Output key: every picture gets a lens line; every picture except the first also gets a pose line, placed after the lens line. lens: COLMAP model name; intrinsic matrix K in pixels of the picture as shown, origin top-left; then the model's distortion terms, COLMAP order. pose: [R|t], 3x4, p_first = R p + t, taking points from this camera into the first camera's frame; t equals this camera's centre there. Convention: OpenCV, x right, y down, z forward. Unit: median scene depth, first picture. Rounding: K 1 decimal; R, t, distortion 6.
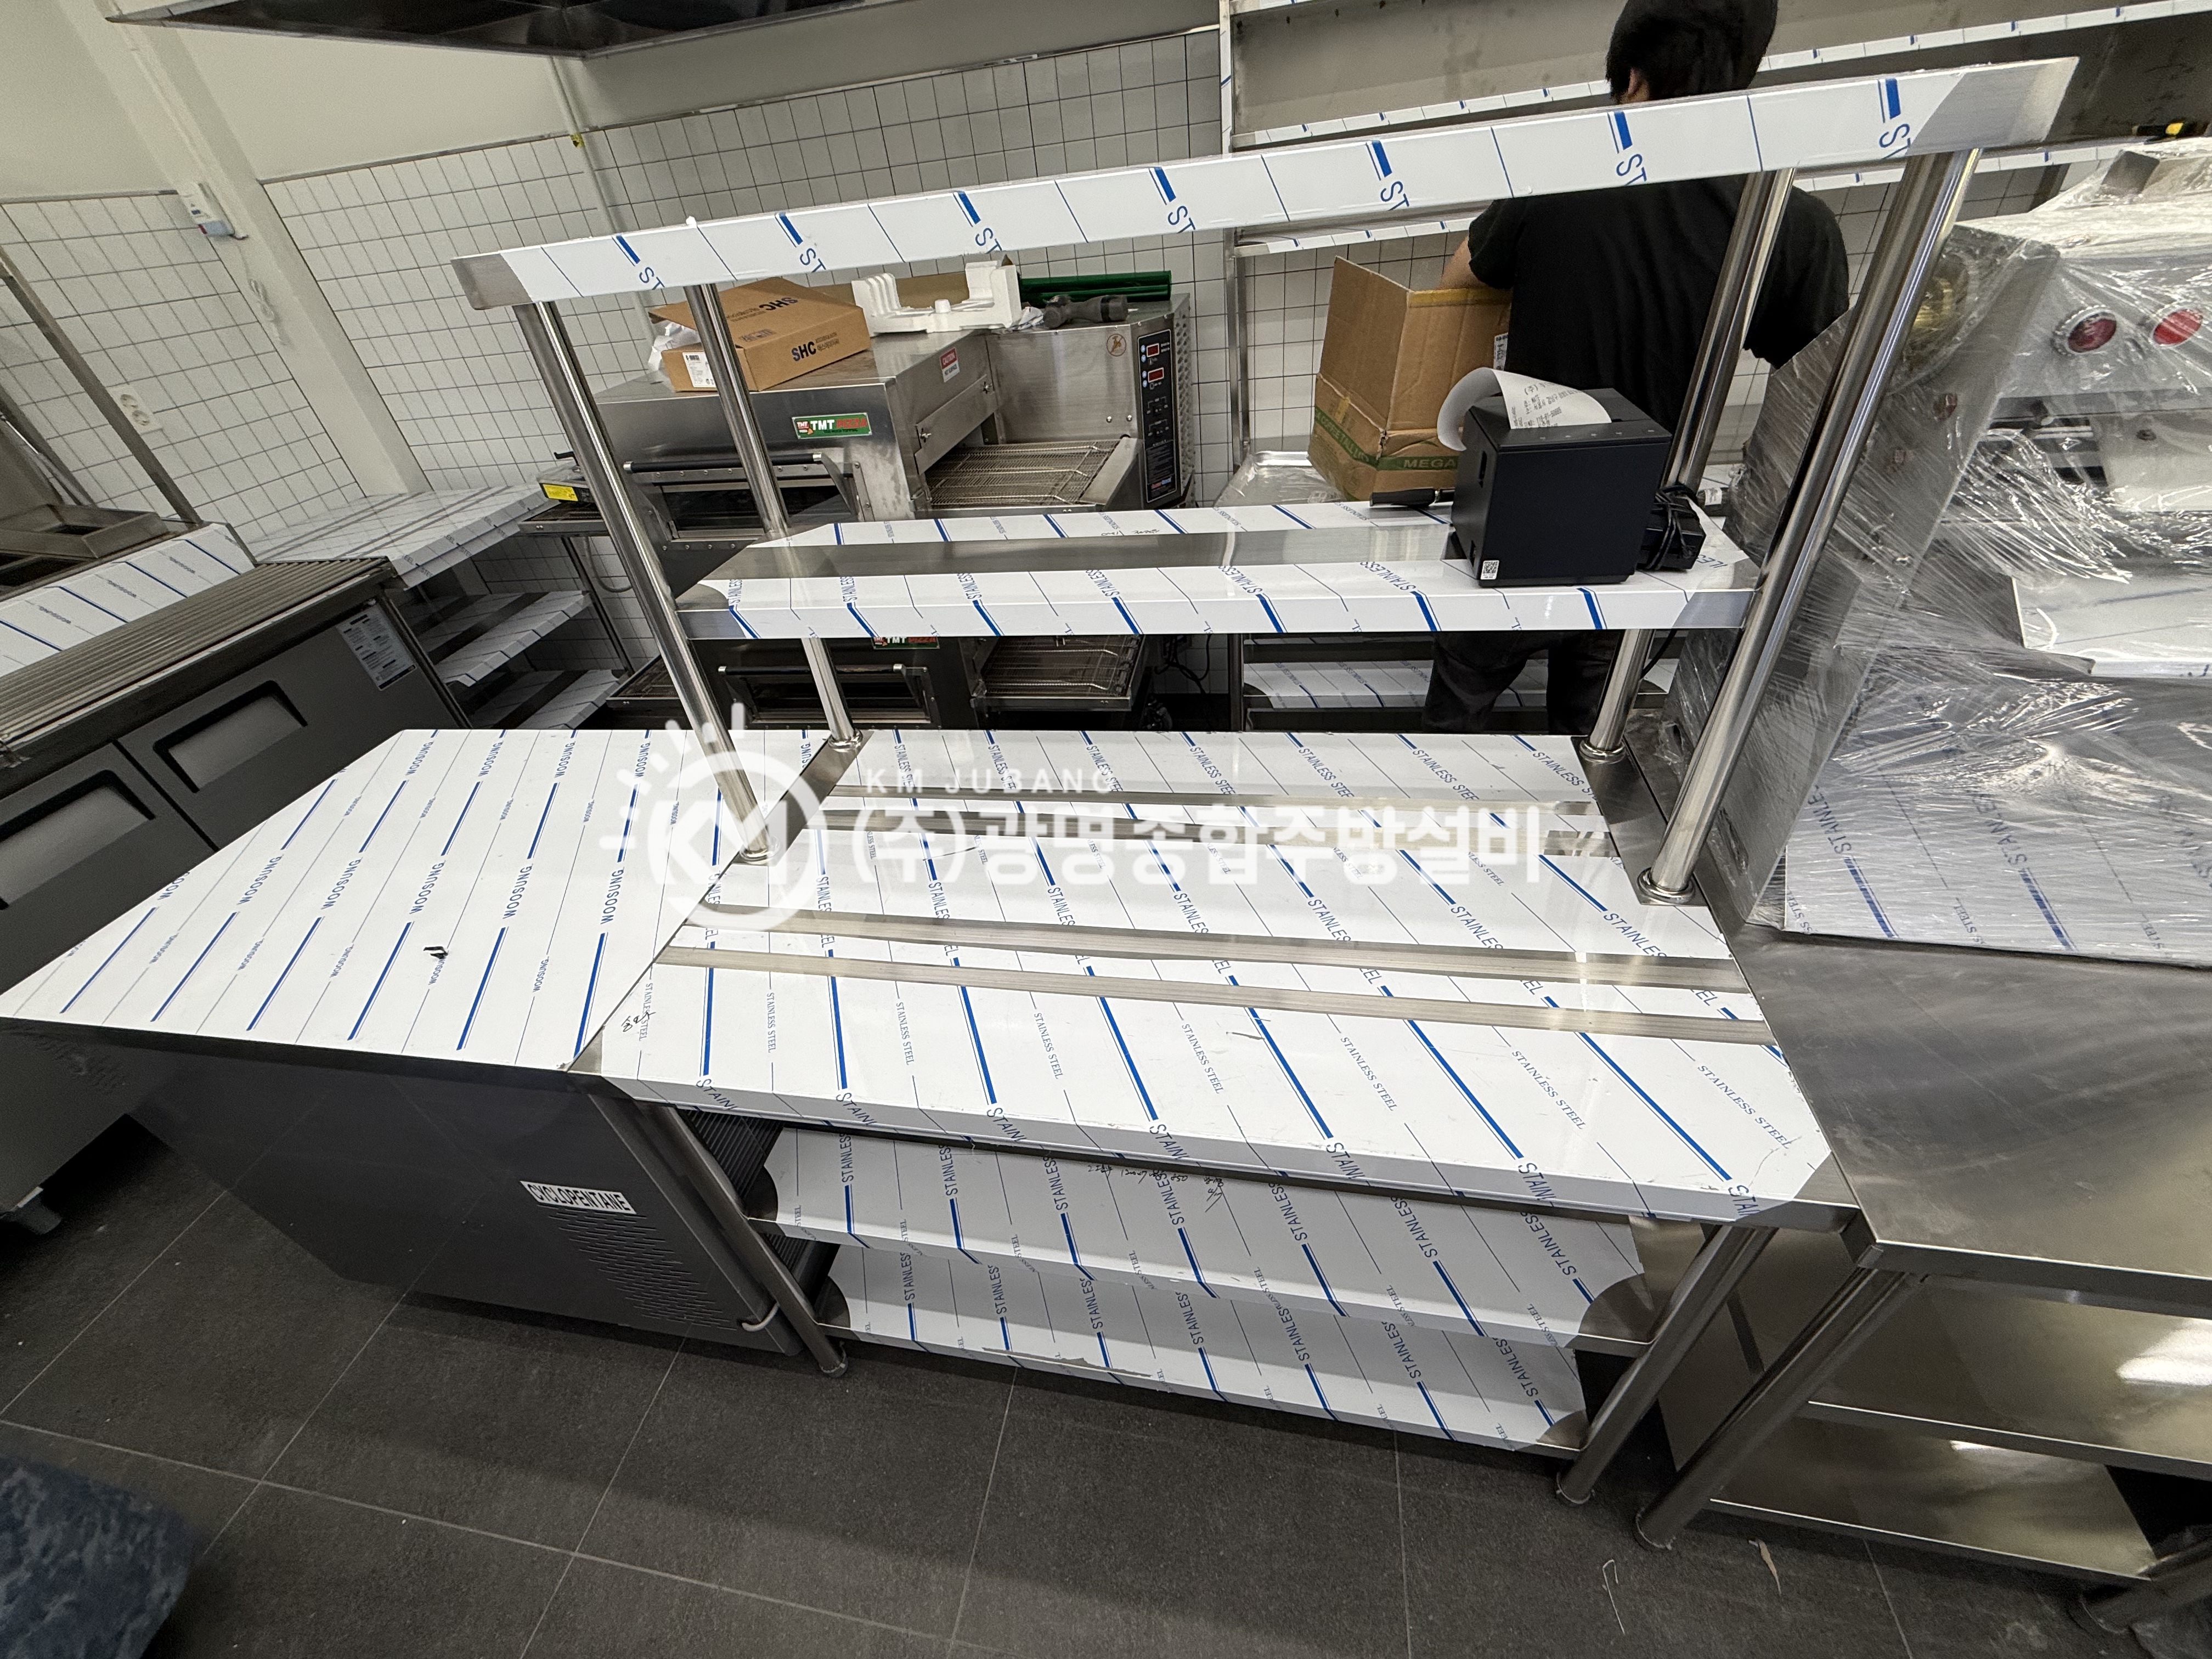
lens RADIAL K [[884.3, 0, 1103.3], [0, 884.3, 838.1], [0, 0, 1]] dist [-0.002416, 0.000233]
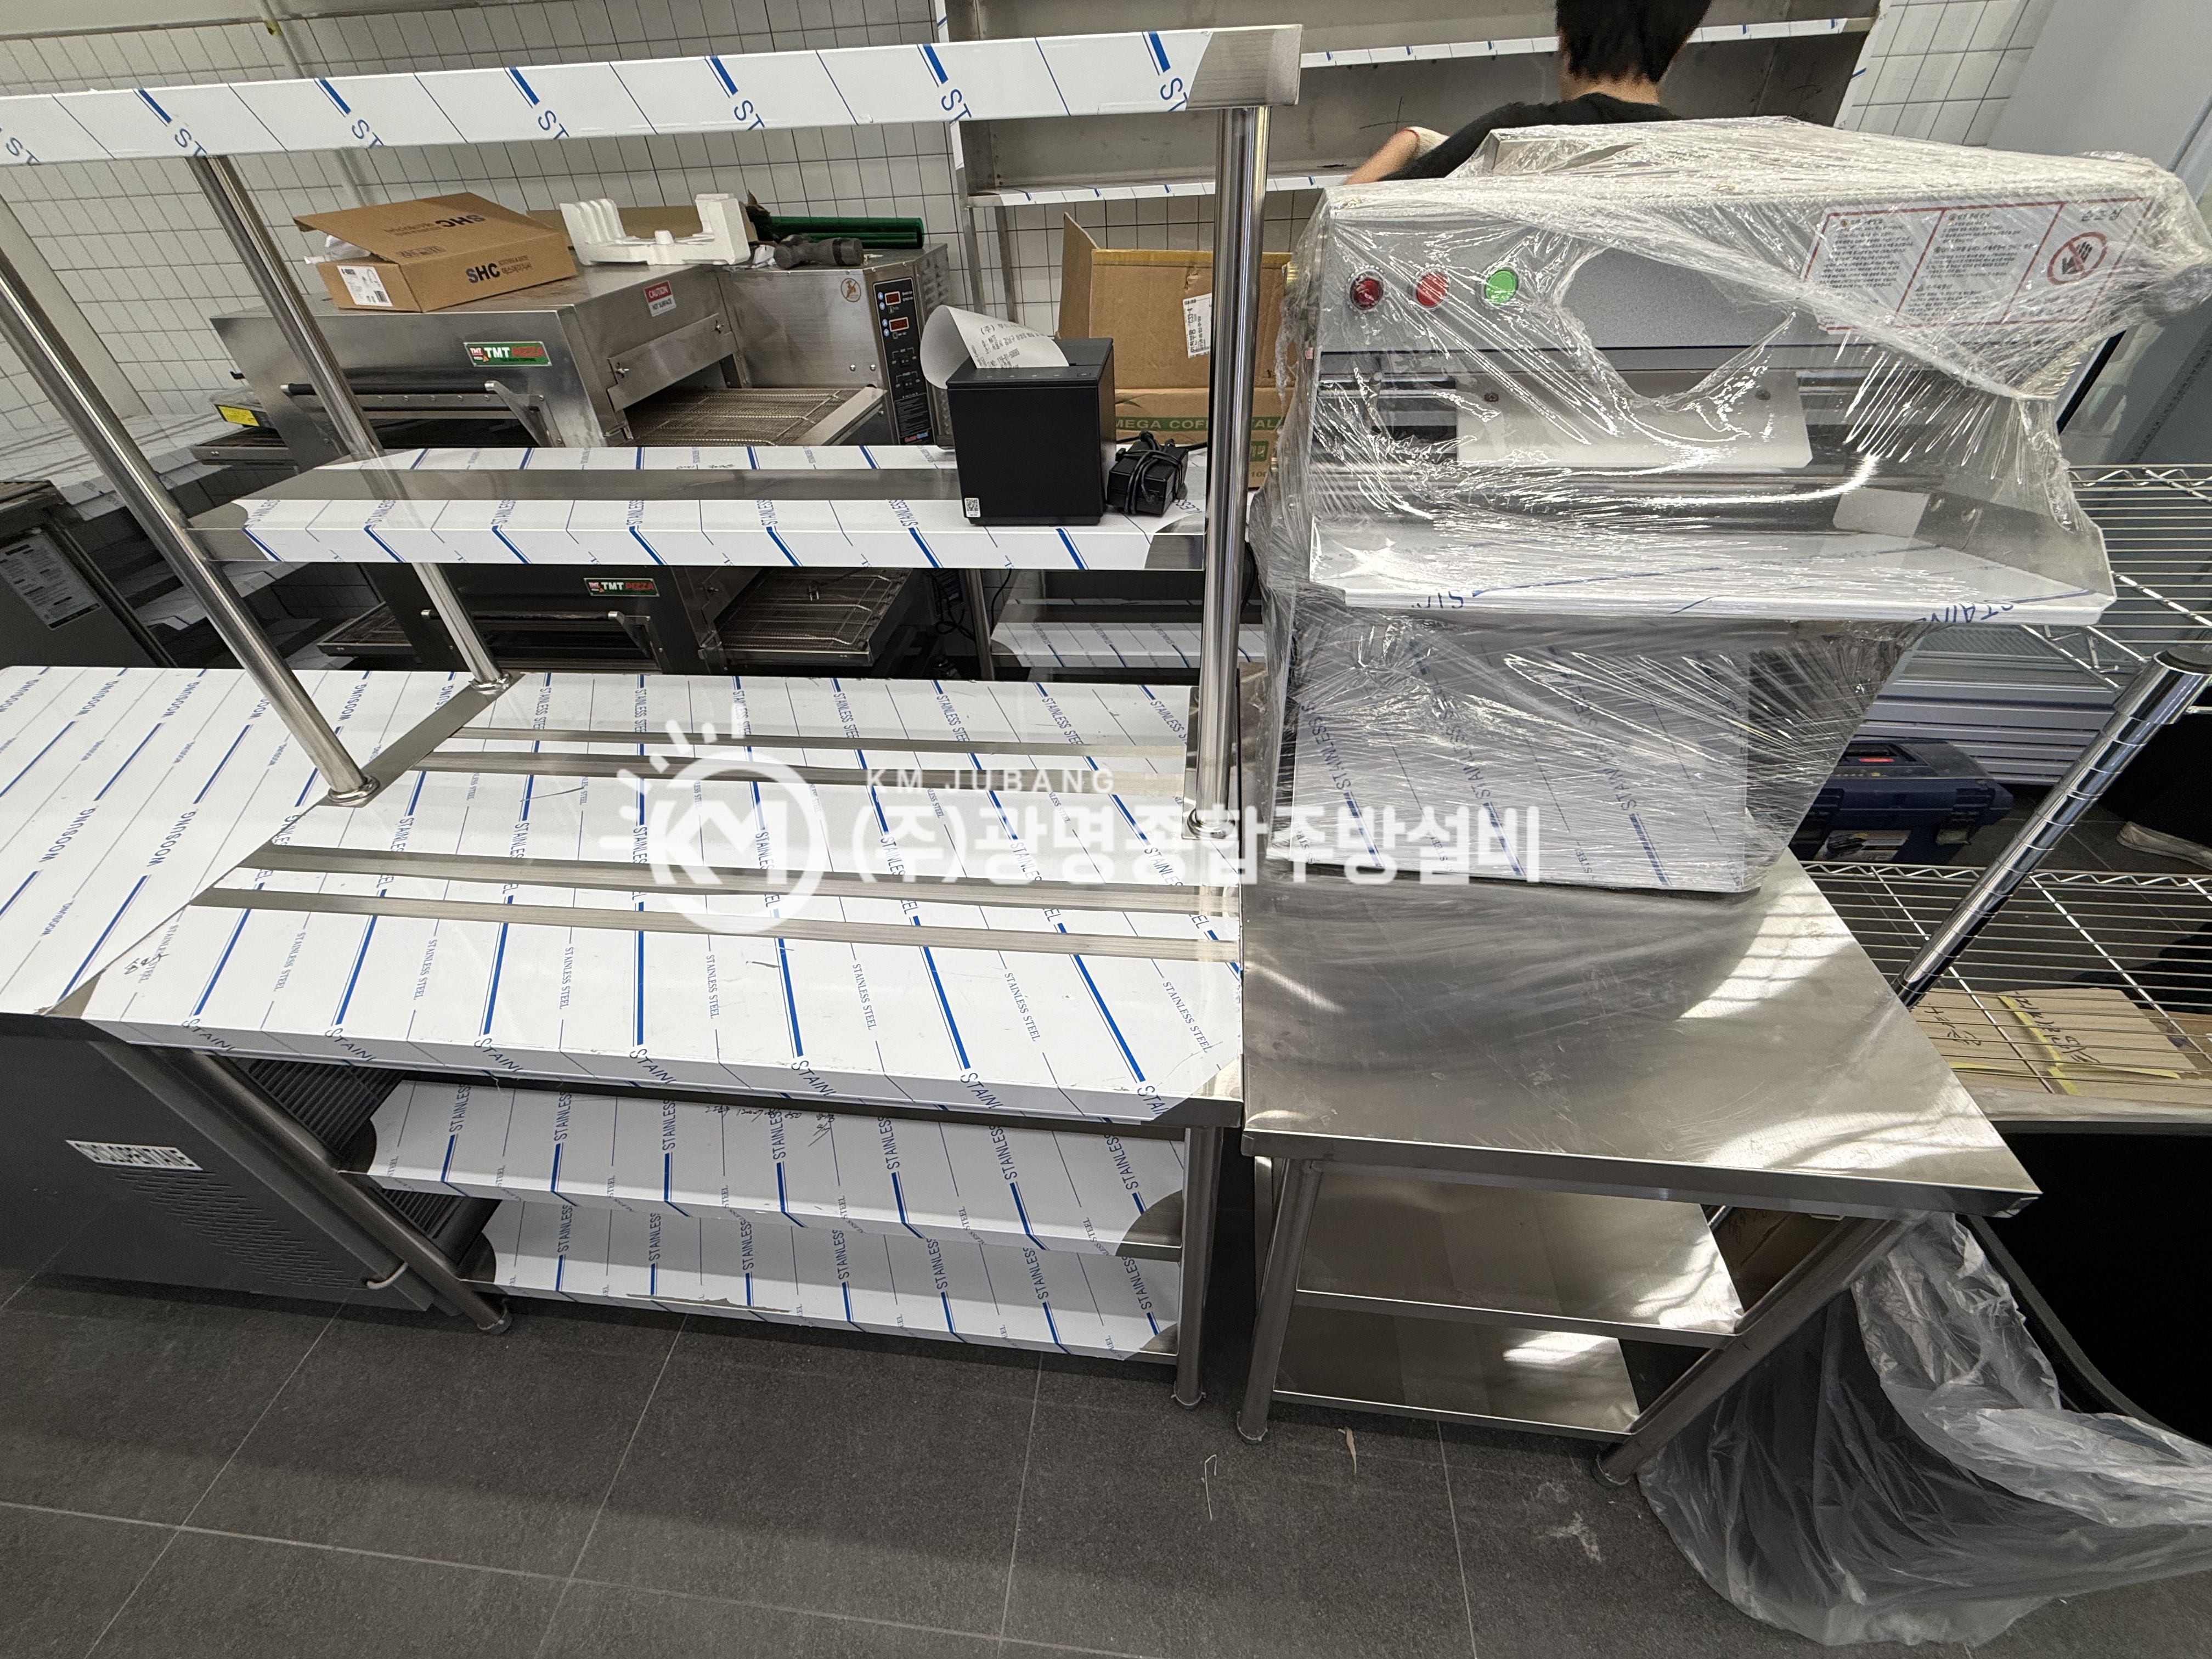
lens RADIAL K [[884.3, 0, 1108.7], [0, 884.3, 838.3], [0, 0, 1]] dist [-0.002416, 0.000233]
pose [[0.994840, -0.000283, 0.101459, 0.312711], [-0.002667, 0.999578, 0.028939, 0.032841], [-0.101424, -0.029060, 0.994419, -0.033439]]
